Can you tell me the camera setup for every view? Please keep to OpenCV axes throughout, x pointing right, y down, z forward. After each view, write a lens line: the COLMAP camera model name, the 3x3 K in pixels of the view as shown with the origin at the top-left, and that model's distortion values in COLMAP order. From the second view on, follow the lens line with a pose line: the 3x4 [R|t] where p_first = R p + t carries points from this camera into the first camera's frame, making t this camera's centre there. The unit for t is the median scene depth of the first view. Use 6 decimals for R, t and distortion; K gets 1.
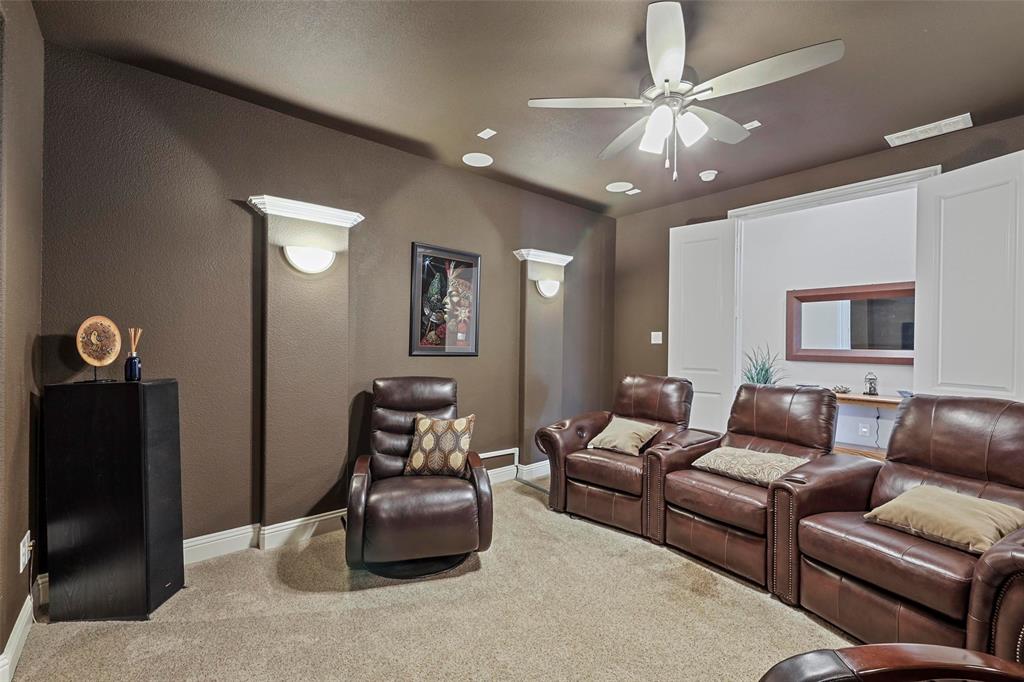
lens RADIAL K [[428.4, 0, 512.1], [0, 428.4, 341.4], [0, 0, 1]] dist [-0.004216, -0.000116]
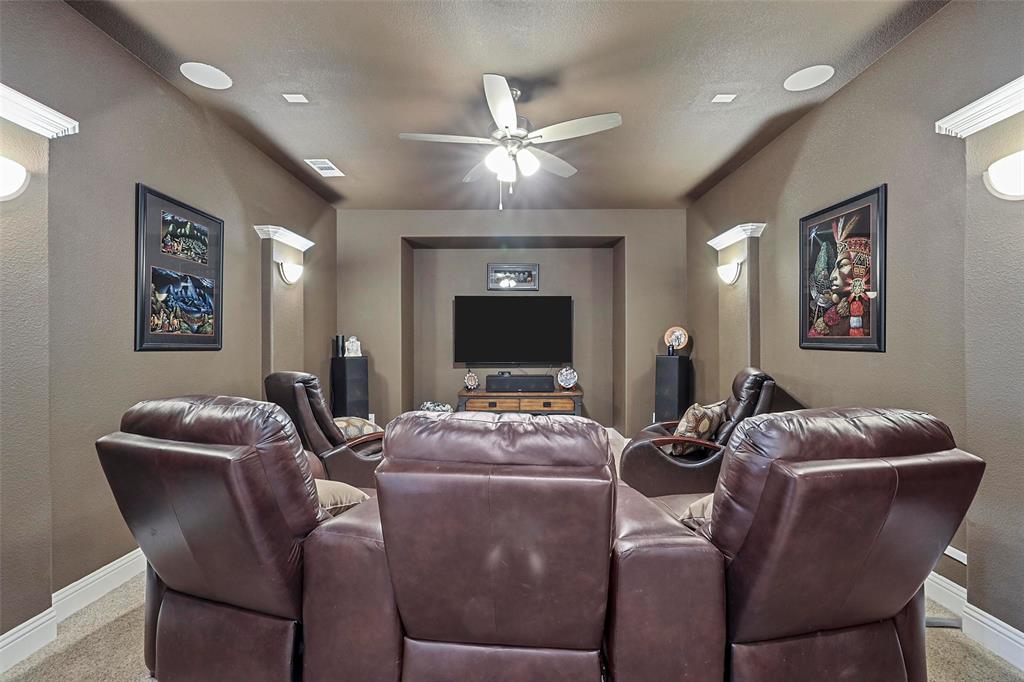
lens RADIAL K [[428.4, 0, 510.6], [0, 428.4, 343.2], [0, 0, 1]] dist [-0.004216, -0.000116]
pose [[-0.643317, -0.011964, -0.765507, 0.775248], [-0.006806, 0.999928, -0.009908, 0.033898], [0.765570, -0.001164, -0.643352, 1.052658]]
